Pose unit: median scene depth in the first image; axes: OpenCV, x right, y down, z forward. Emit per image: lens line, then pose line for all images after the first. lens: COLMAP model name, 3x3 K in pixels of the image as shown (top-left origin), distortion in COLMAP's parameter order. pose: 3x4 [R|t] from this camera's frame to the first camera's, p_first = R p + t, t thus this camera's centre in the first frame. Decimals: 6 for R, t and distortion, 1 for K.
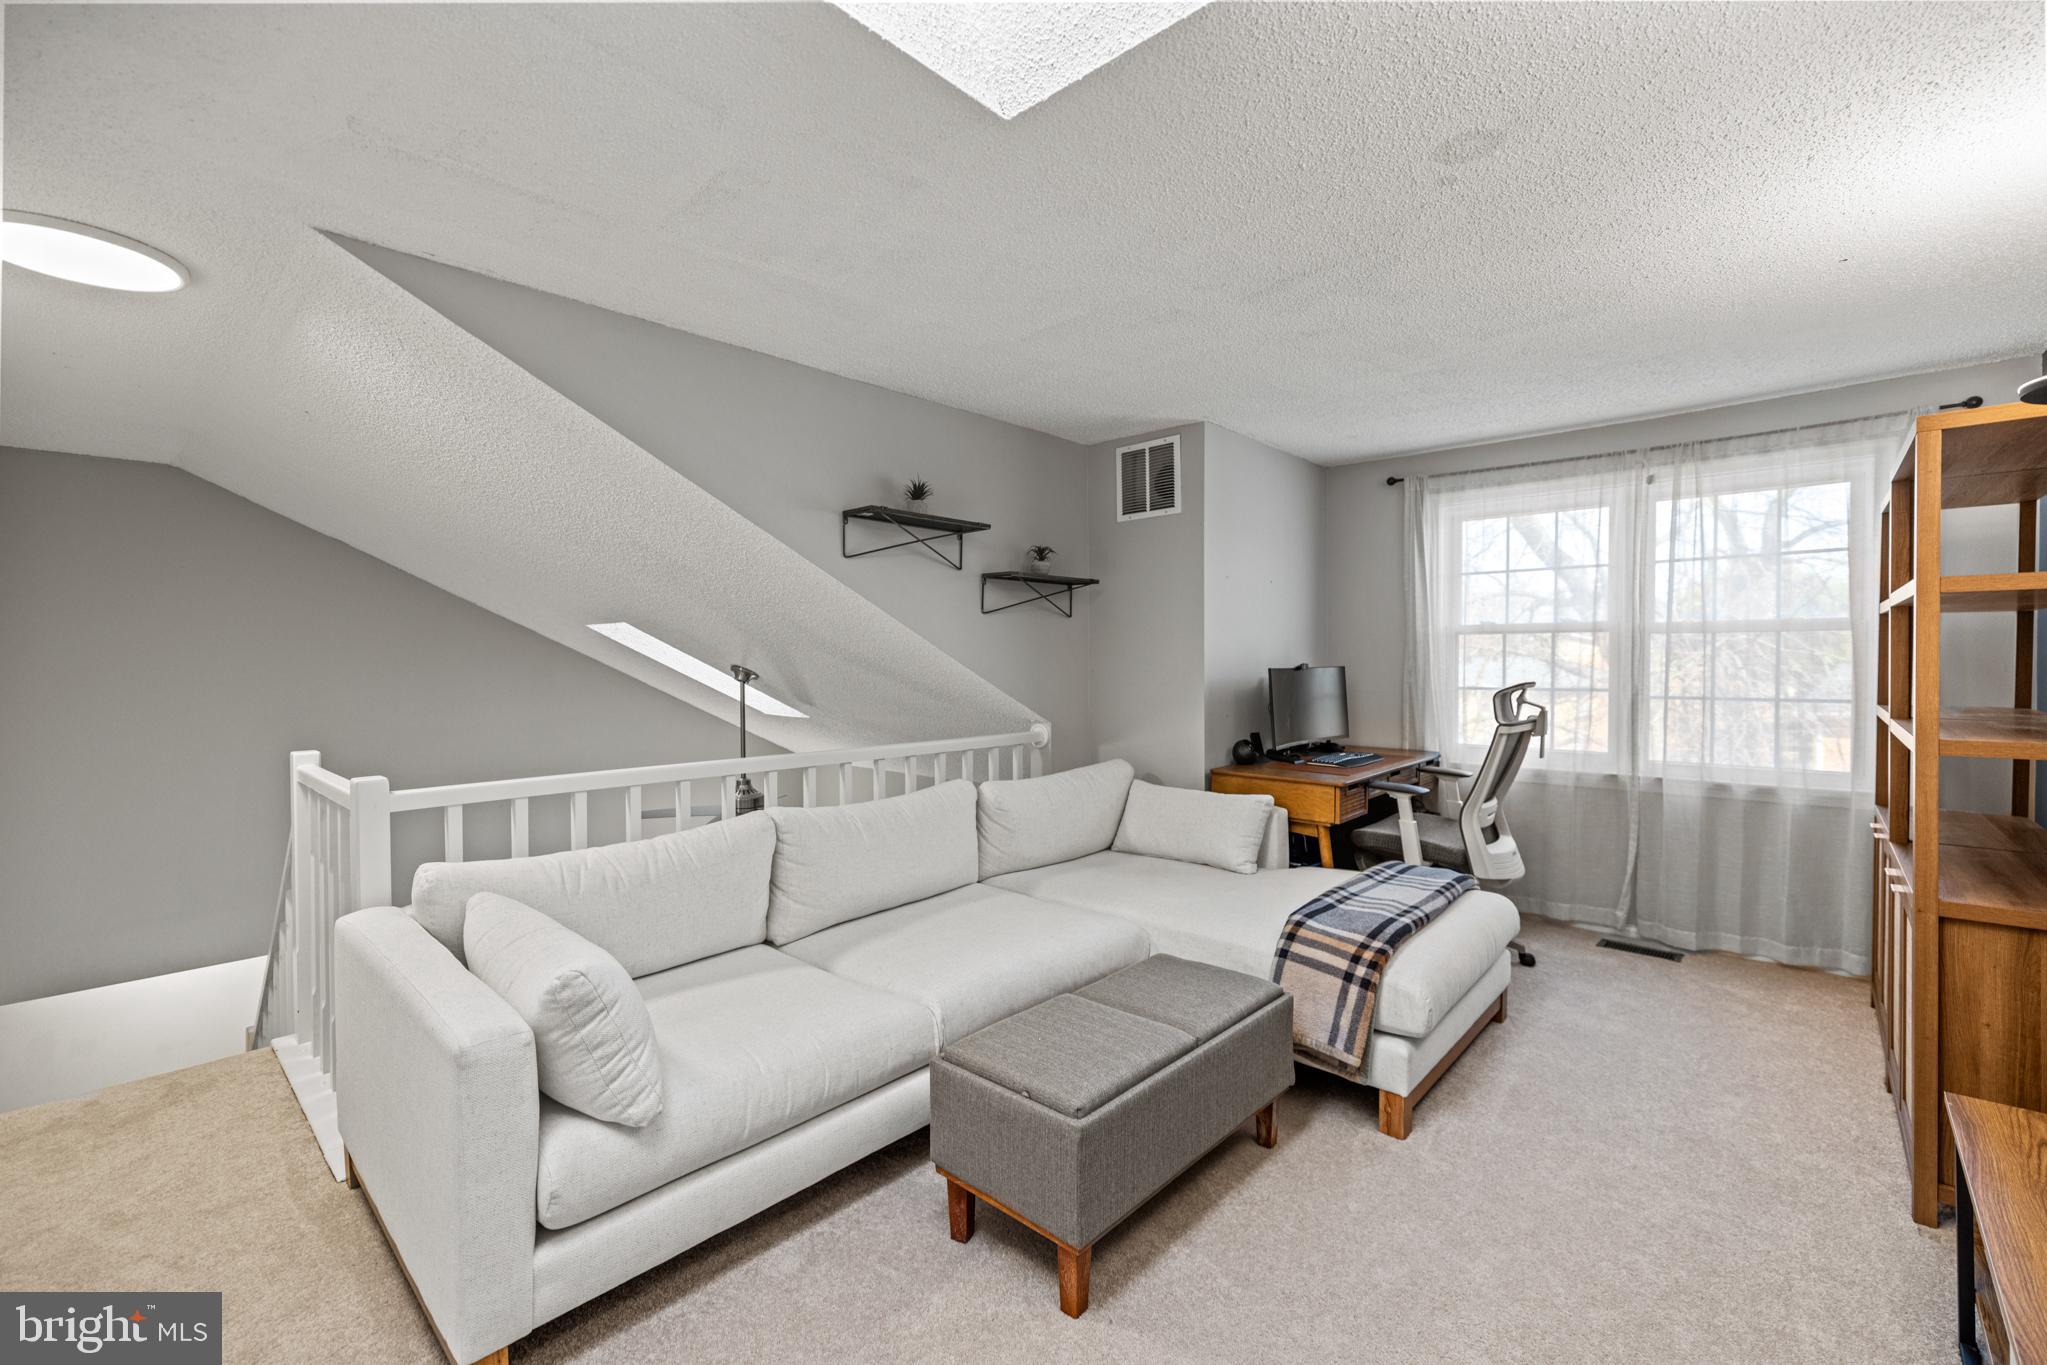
lens RADIAL K [[859.7, 0, 1018.4], [0, 859.7, 660.2], [0, 0, 1]] dist [0.001084, -0.000004]
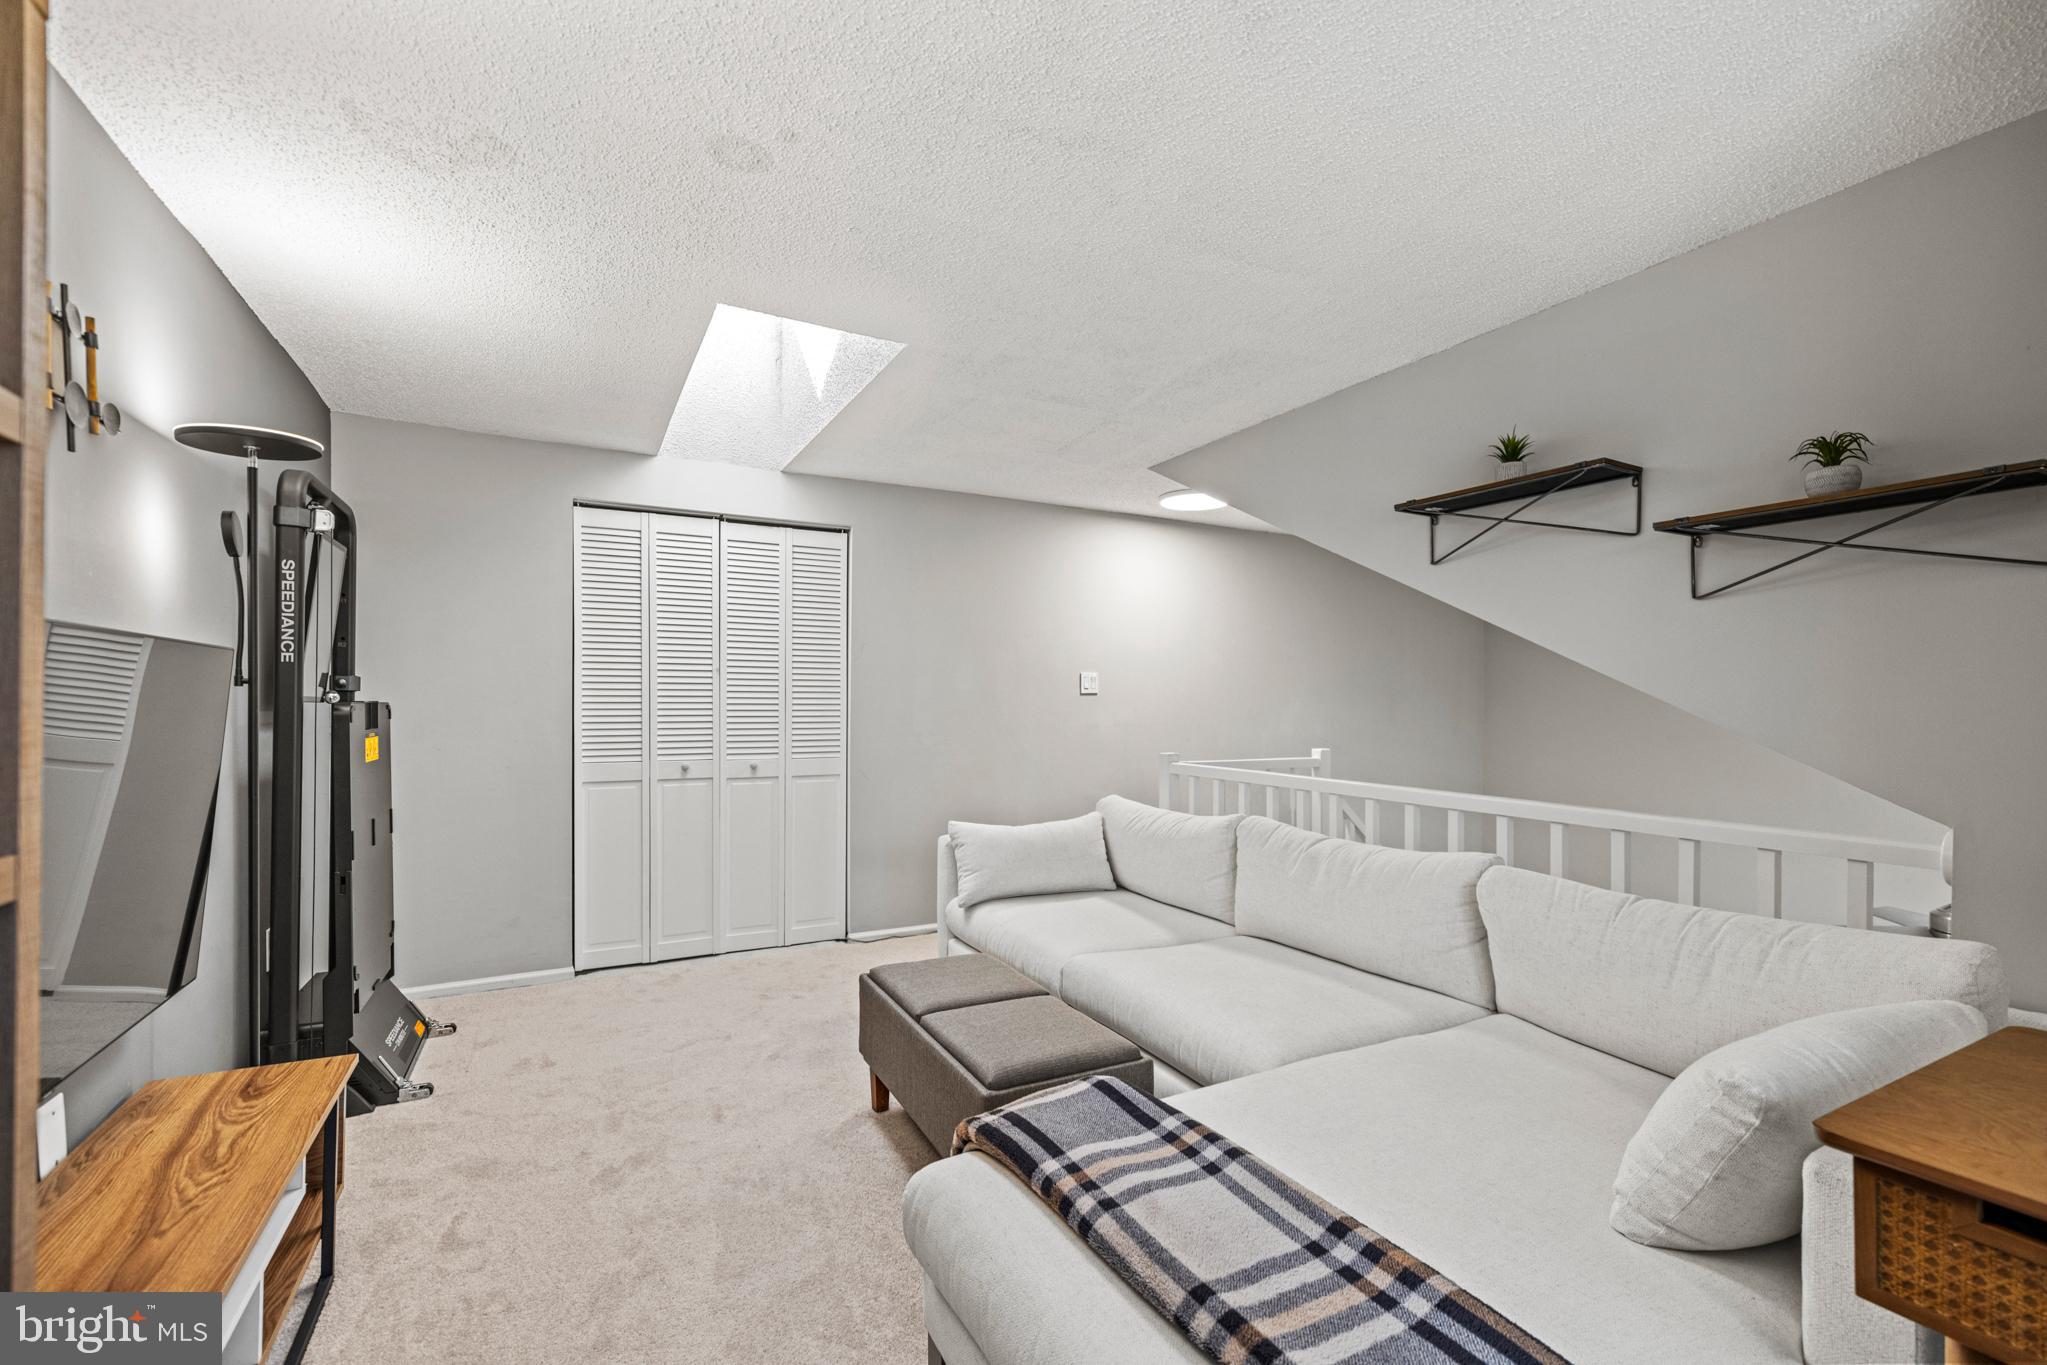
lens RADIAL K [[868.0, 0, 1025.4], [0, 868.0, 689.2], [0, 0, 1]] dist [0.000904, 0.000045]
pose [[-0.322126, -0.007194, -0.946670, 0.699761], [-0.000042, 0.999971, -0.007585, 0.009715], [0.946697, -0.002403, -0.322117, 0.842502]]
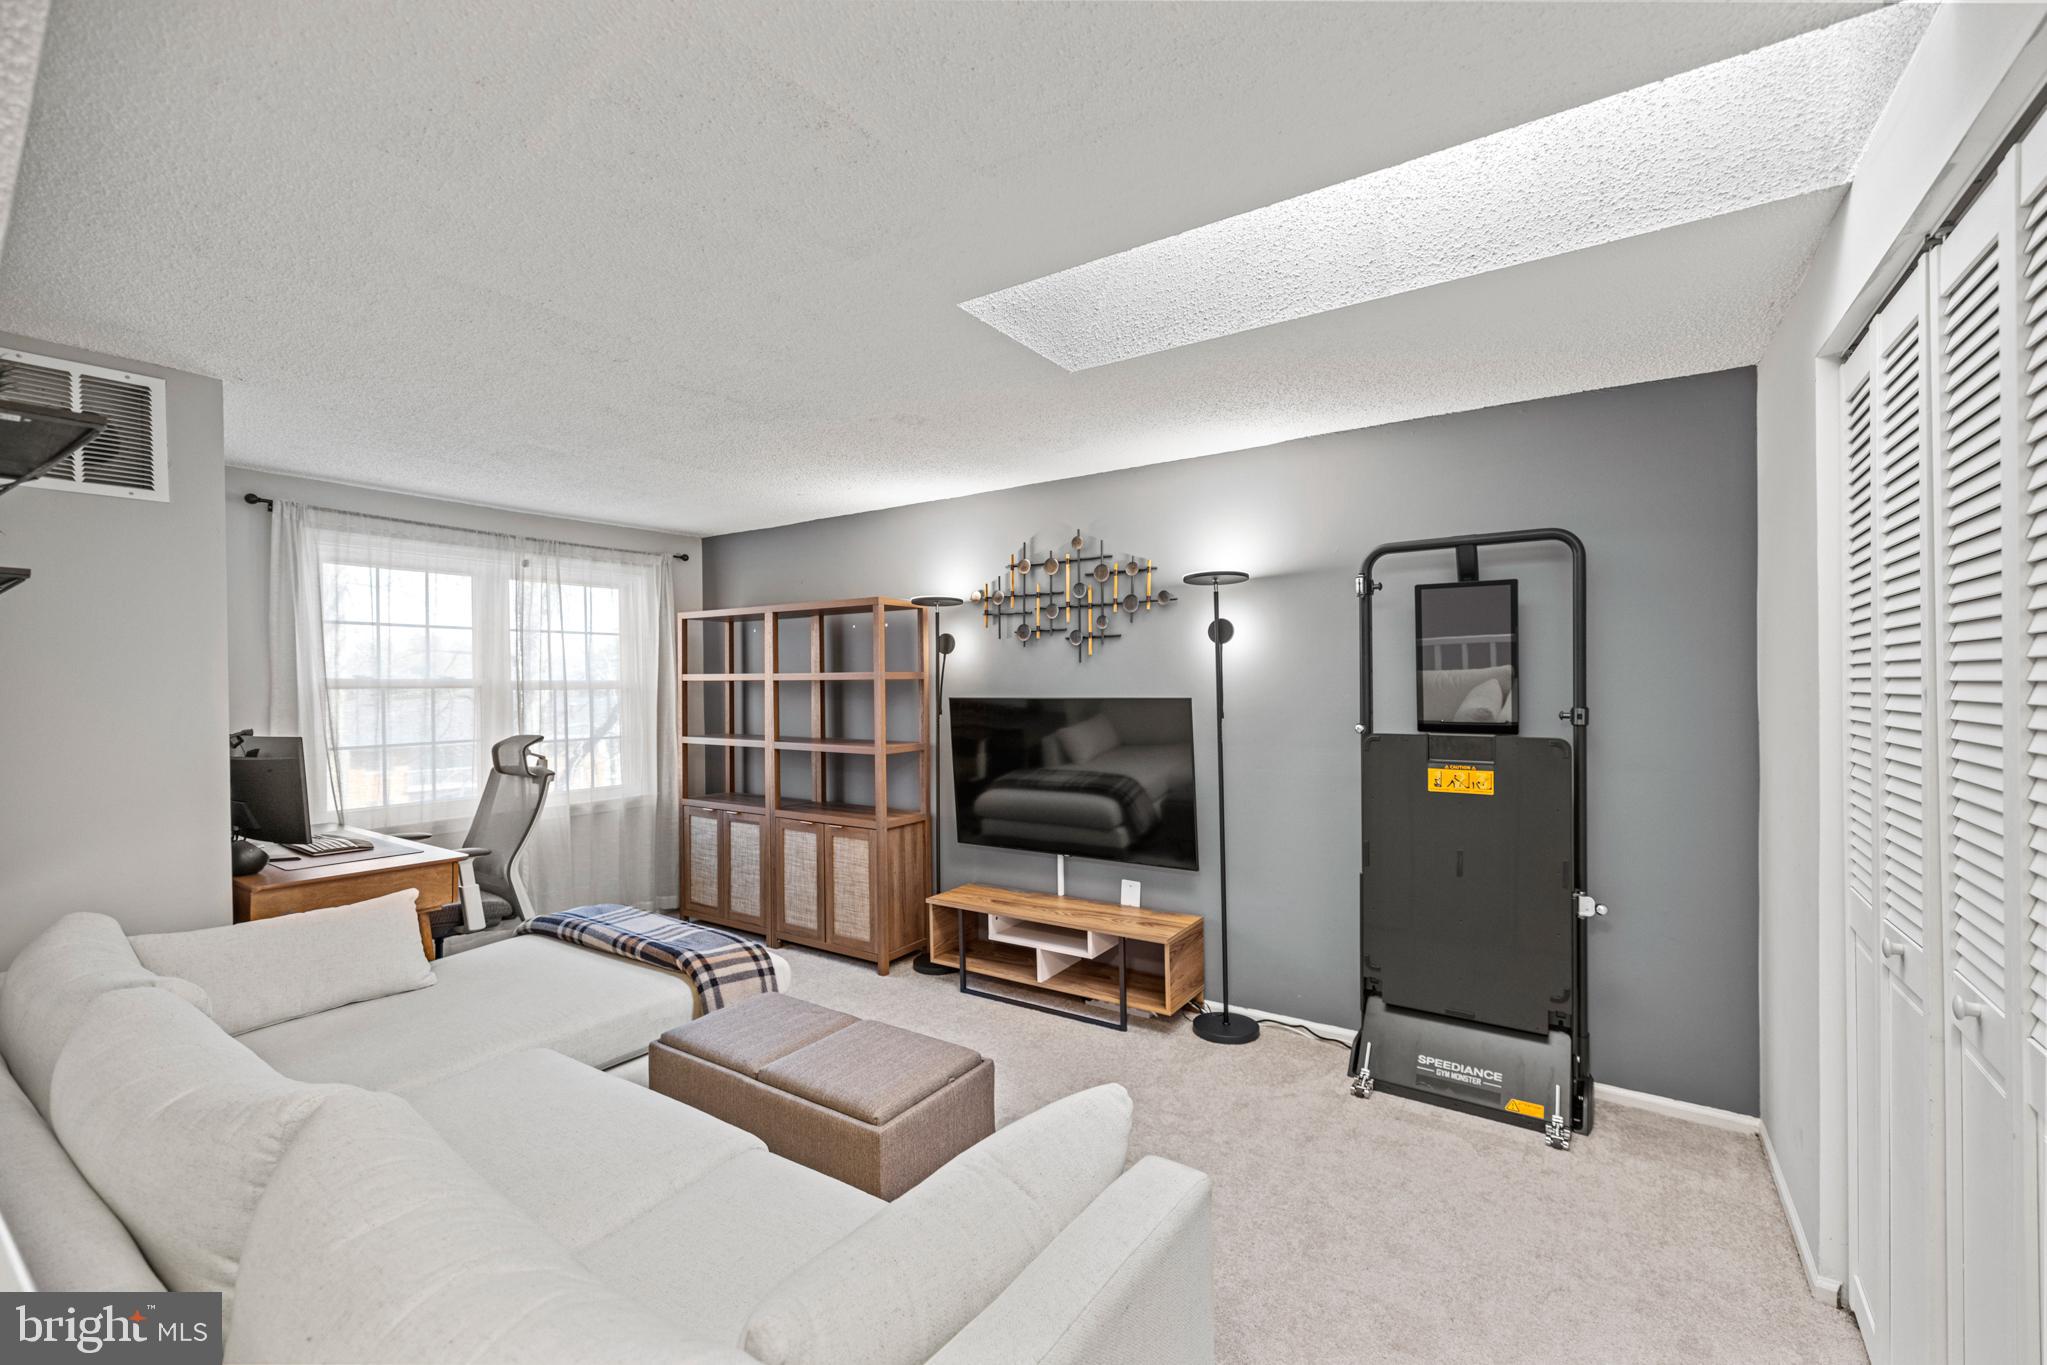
lens RADIAL K [[868.0, 0, 1025.4], [0, 868.0, 689.2], [0, 0, 1]] dist [0.000904, 0.000045]
pose [[-0.155823, -0.002361, 0.987782, -0.619367], [0.010764, 0.999934, 0.004088, -0.032772], [-0.987726, 0.011269, -0.155788, 0.534243]]
